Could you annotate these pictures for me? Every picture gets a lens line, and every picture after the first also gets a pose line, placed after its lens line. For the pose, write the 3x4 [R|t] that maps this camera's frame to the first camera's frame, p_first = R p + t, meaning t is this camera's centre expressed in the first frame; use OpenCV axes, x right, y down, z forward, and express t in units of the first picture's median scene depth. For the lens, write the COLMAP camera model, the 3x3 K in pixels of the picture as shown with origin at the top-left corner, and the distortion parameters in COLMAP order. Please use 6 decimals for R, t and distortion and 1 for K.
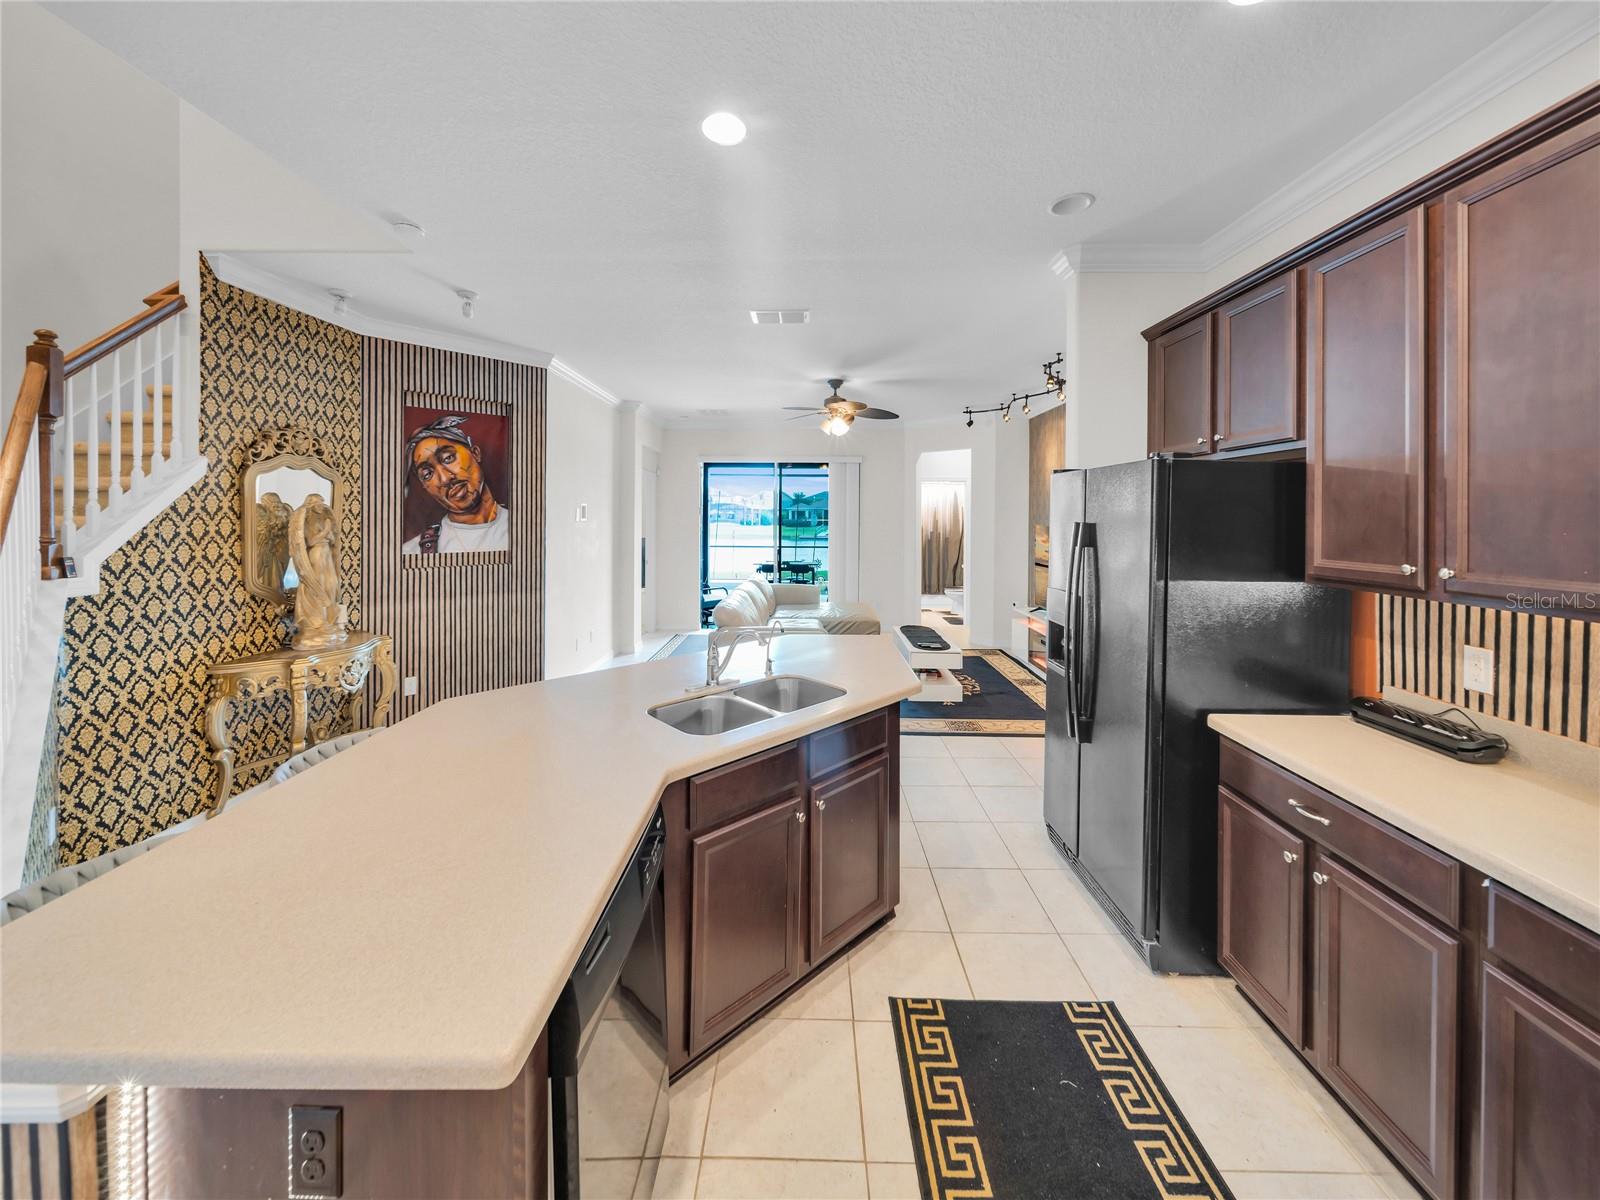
lens RADIAL K [[566.3, 0, 807.6], [0, 566.3, 524.4], [0, 0, 1]] dist [0.000225, -0.000008]
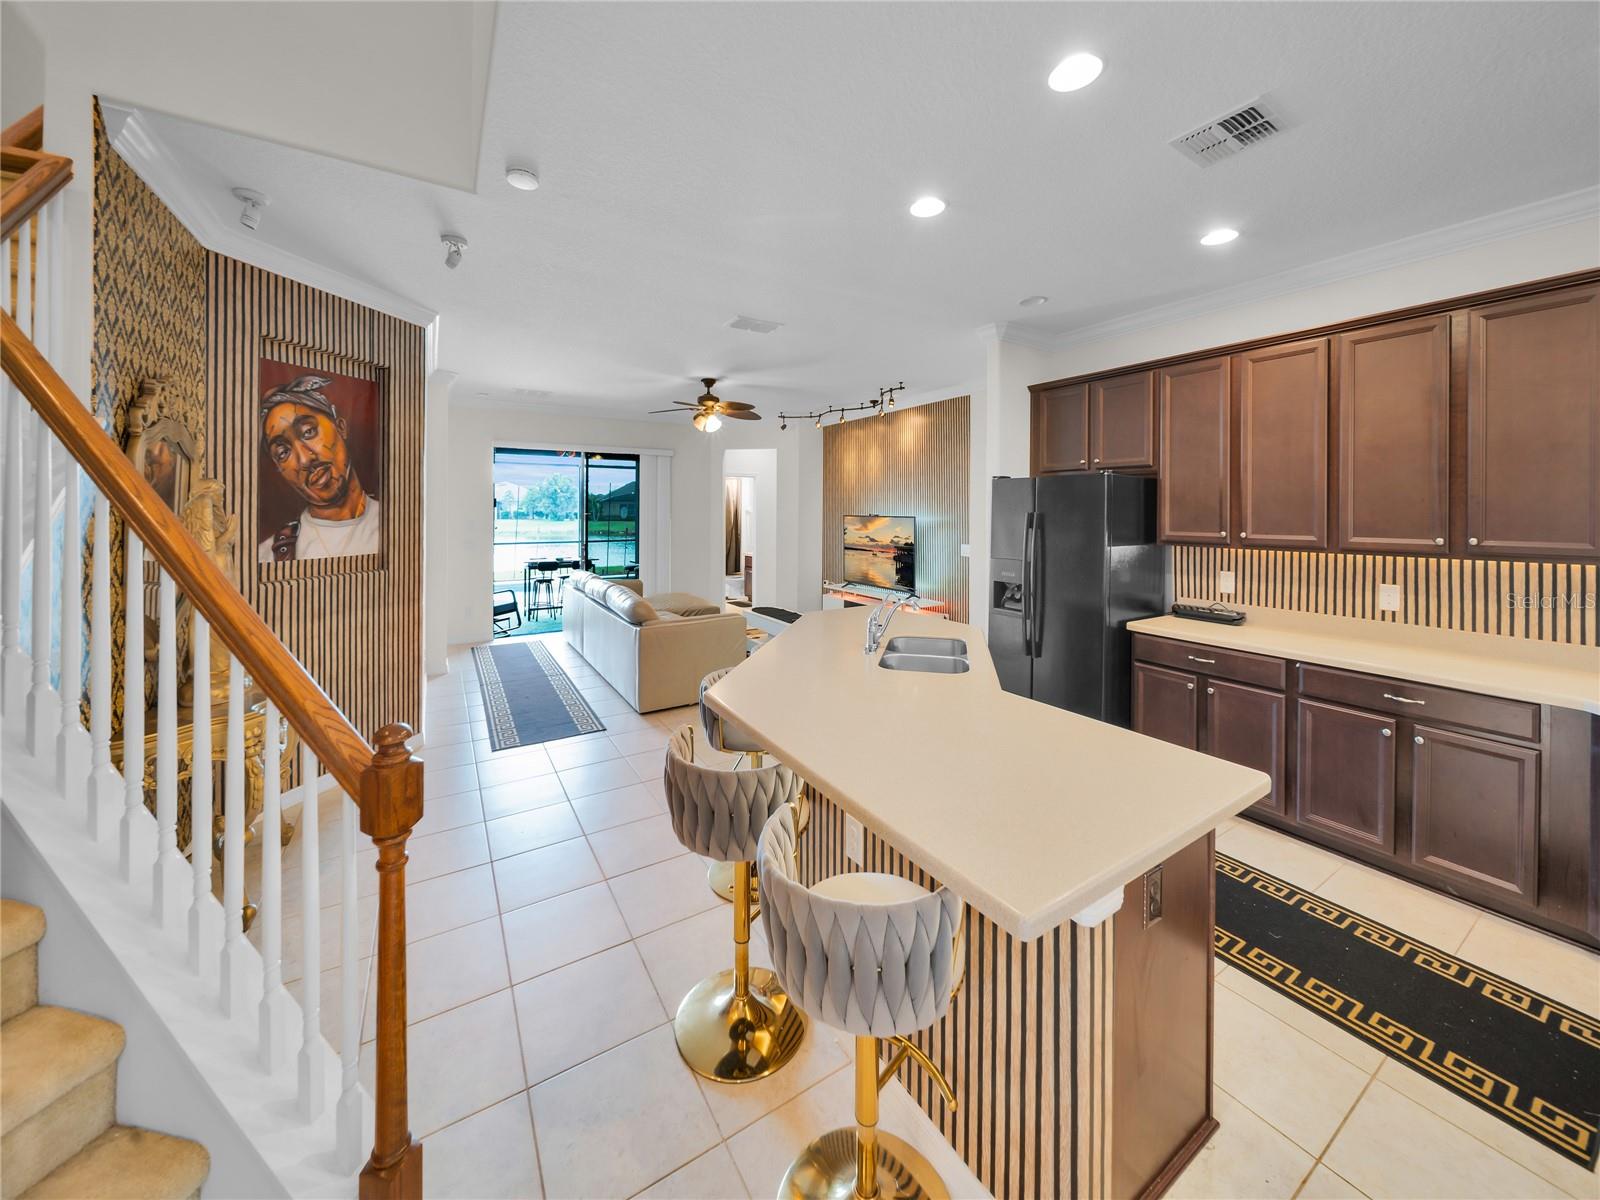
lens RADIAL K [[570.4, 0, 793.7], [0, 570.4, 519.1], [0, 0, 1]] dist [-0.002159, -0.000406]
pose [[0.849036, -0.011625, 0.528208, -0.491763], [0.009606, 0.999932, 0.006566, -0.001354], [-0.528248, -0.000501, 0.849090, 0.027081]]
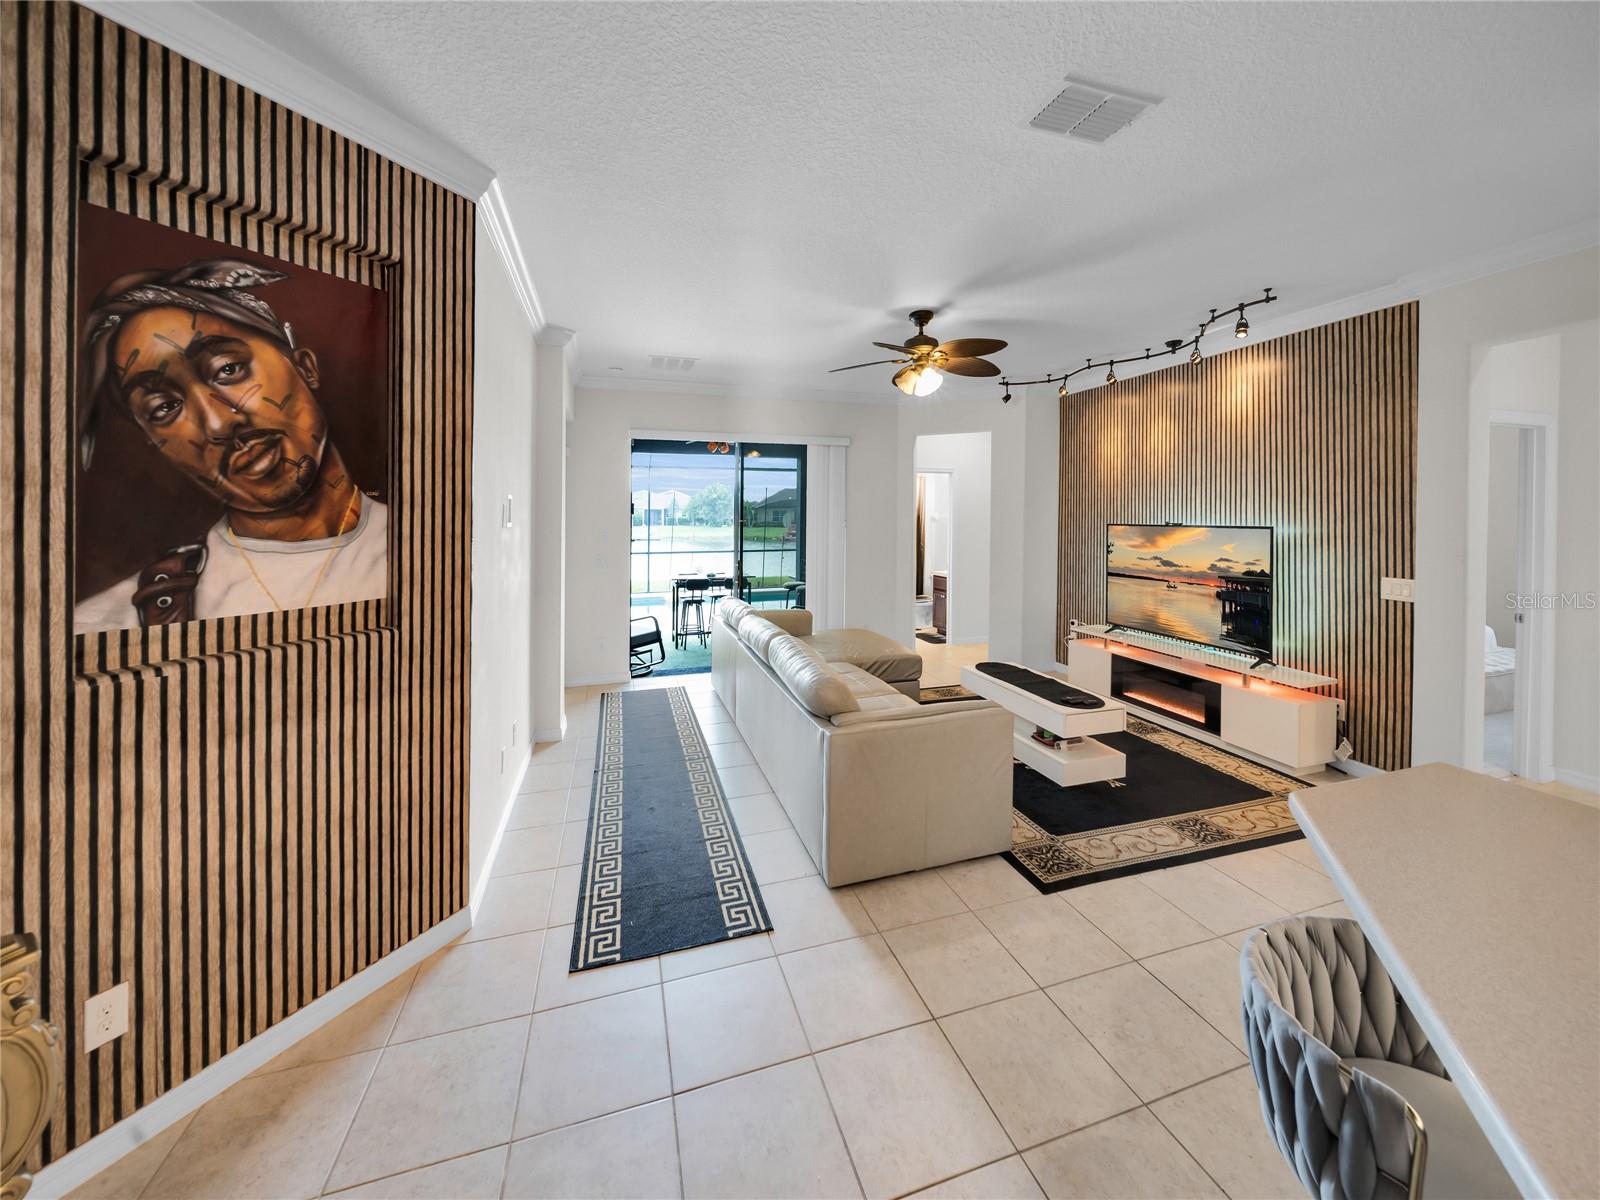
lens RADIAL K [[570.4, 0, 793.7], [0, 570.4, 519.1], [0, 0, 1]] dist [-0.002159, -0.000406]
pose [[0.955795, -0.008007, 0.293925, -0.384453], [0.010368, 0.999925, -0.006475, -0.009766], [-0.293851, 0.009237, 0.955807, 0.523282]]
